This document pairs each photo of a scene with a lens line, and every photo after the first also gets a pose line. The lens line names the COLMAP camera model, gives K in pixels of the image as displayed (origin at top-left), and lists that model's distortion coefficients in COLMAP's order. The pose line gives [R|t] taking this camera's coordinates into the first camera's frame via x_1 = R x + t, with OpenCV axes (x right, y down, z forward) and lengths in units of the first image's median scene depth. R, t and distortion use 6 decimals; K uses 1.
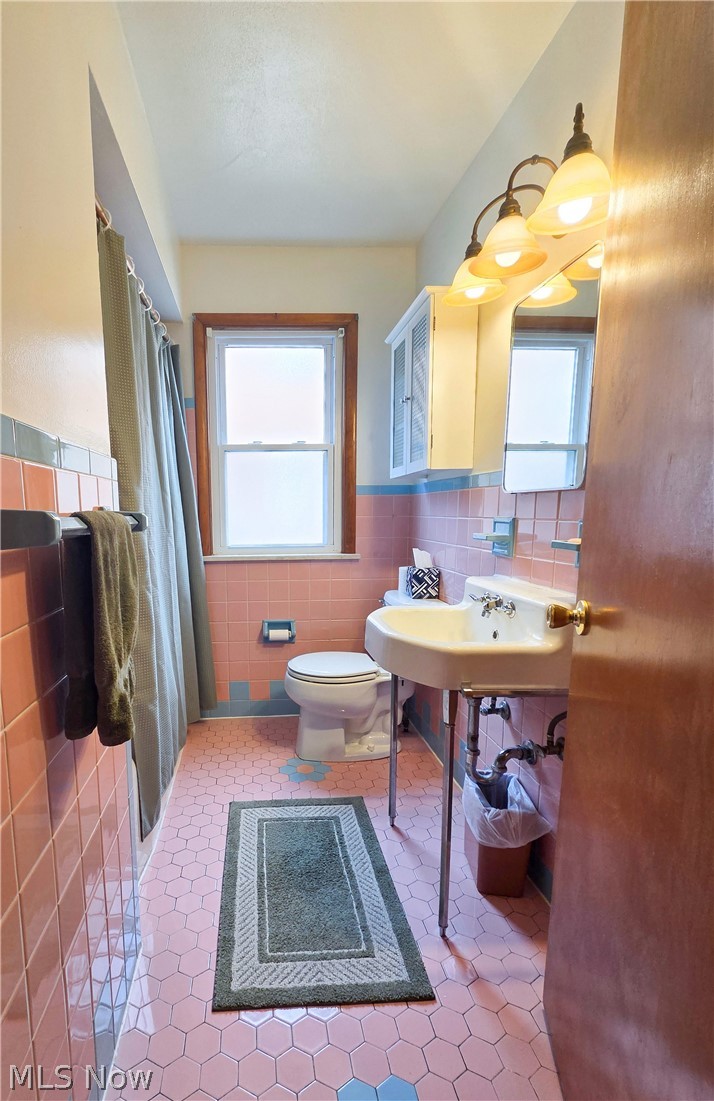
lens RADIAL K [[493.6, 0, 268.1], [0, 493.6, 578.0], [0, 0, 1]] dist [-0.001377, 0.000009]
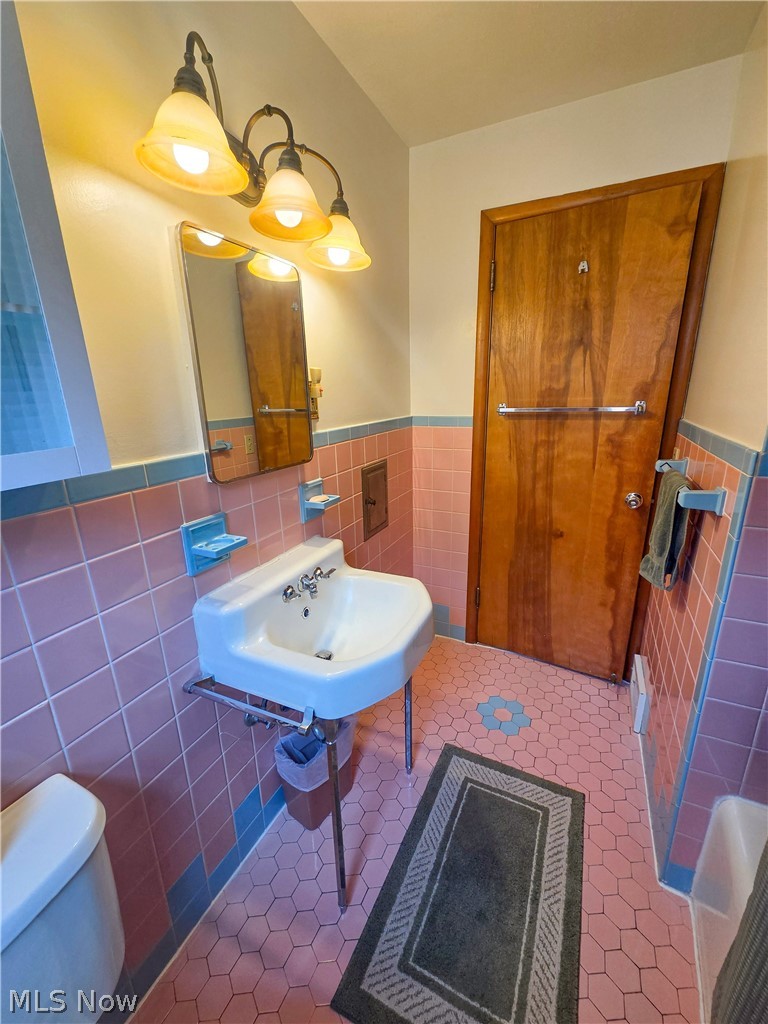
lens RADIAL K [[414.1, 0, 387.6], [0, 414.1, 515.7], [0, 0, 1]] dist [0.007842, -0.000281]
pose [[-0.885835, -0.105822, 0.451772, -0.031684], [0.092015, 0.914245, 0.394574, -0.254356], [-0.454785, 0.391097, -0.800133, 1.003980]]
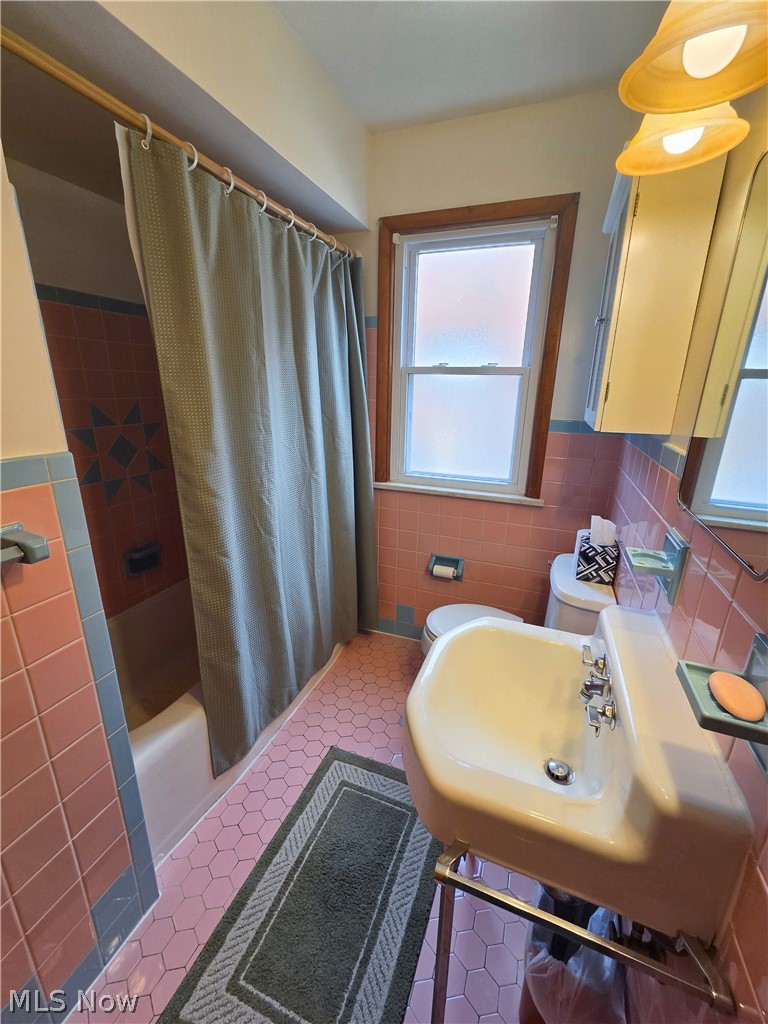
lens RADIAL K [[414.1, 0, 387.4], [0, 414.1, 508.7], [0, 0, 1]] dist [0.007842, -0.000281]
pose [[0.920216, 0.139038, -0.365883, 0.241098], [-0.082464, 0.982669, 0.166019, -0.158731], [0.382625, -0.122601, 0.915733, 0.275235]]
